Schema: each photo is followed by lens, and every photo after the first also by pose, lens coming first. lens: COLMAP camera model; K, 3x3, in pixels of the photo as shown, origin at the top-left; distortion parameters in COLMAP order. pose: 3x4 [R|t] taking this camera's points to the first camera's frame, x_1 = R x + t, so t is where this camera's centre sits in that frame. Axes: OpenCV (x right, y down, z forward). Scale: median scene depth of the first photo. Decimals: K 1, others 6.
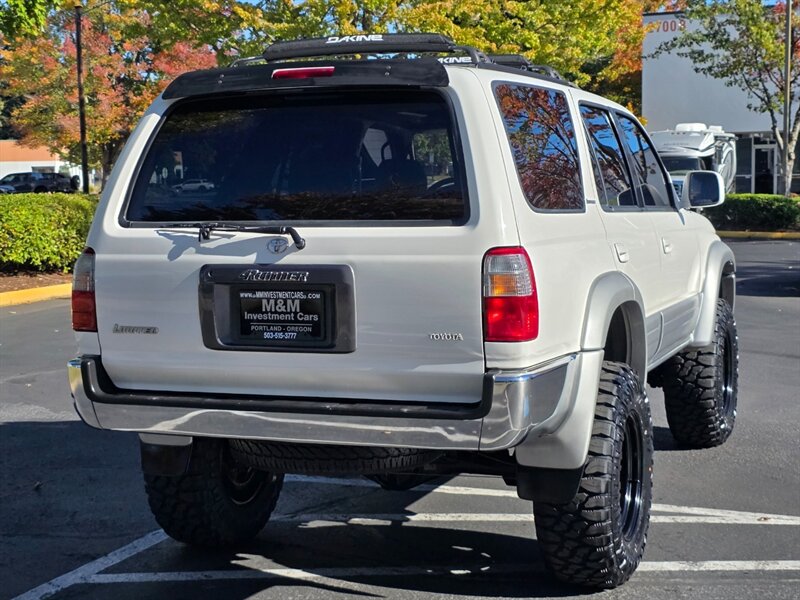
lens RADIAL K [[1341.3, 0, 397.9], [0, 1341.3, 310.4], [0, 0, 1]] dist [0.222773, -0.923730]
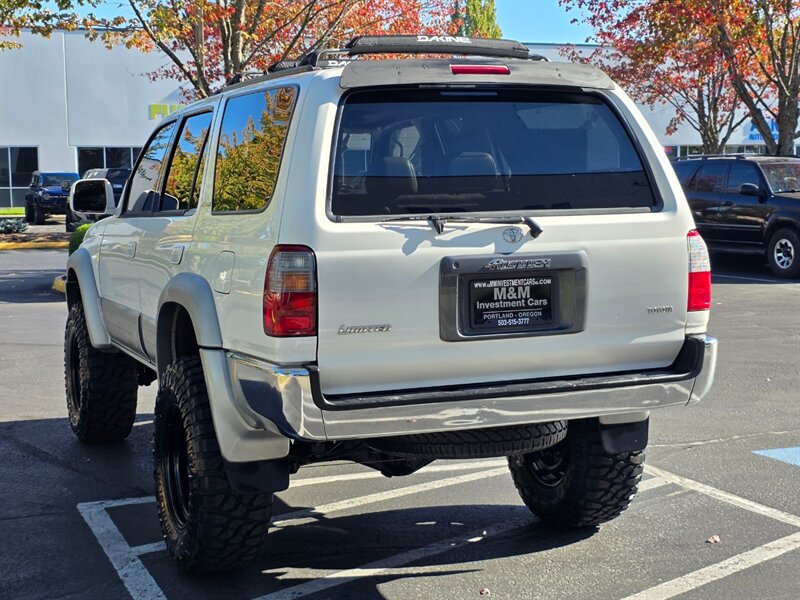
lens RADIAL K [[1279.1, 0, 407.9], [0, 1279.1, 298.2], [0, 0, 1]] dist [0.216171, -0.892143]
pose [[0.720162, -0.056988, 0.691461, -0.763257], [0.069707, 0.997521, 0.009612, -0.013602], [-0.690295, 0.041277, 0.722350, 0.314780]]
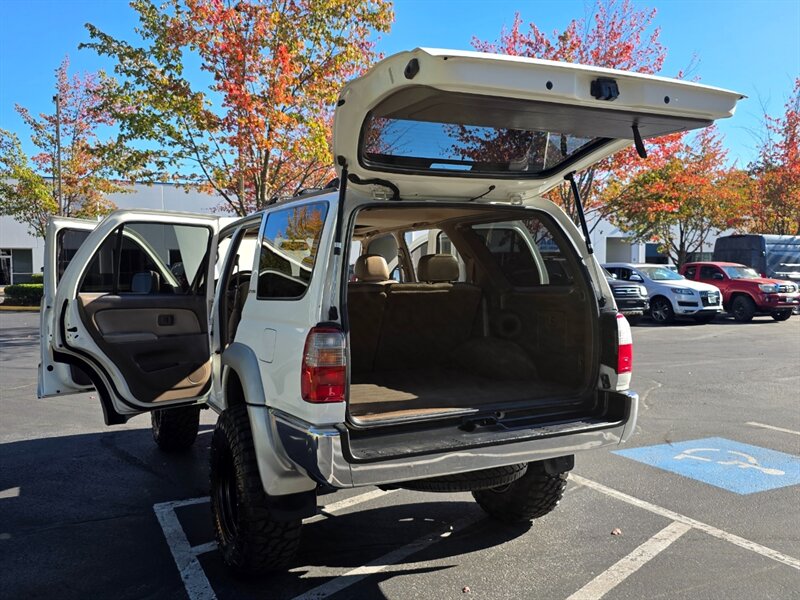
lens RADIAL K [[697.5, 0, 403.4], [0, 697.5, 302.4], [0, 0, 1]] dist [0.042772, -0.005881]
pose [[0.668742, -0.024011, 0.743107, -0.607754], [0.068553, 0.997212, -0.029472, -0.045678], [-0.740327, 0.070652, 0.668524, 0.553175]]
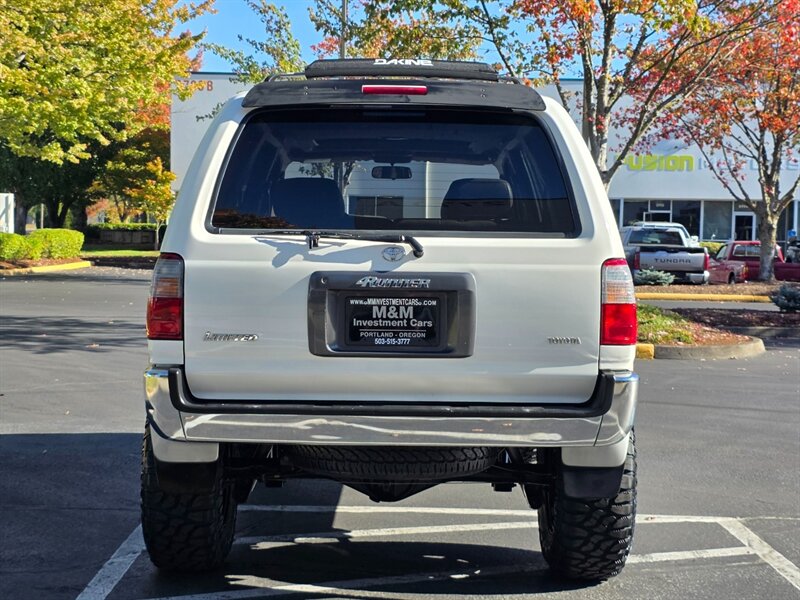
lens RADIAL K [[1345.0, 0, 397.9], [0, 1345.0, 300.8], [0, 0, 1]] dist [0.218596, -1.015828]
pose [[0.928224, 0.013441, 0.371778, -0.429568], [0.004871, 0.998822, -0.048273, 0.034361], [-0.371989, 0.046619, 0.927066, 0.040670]]
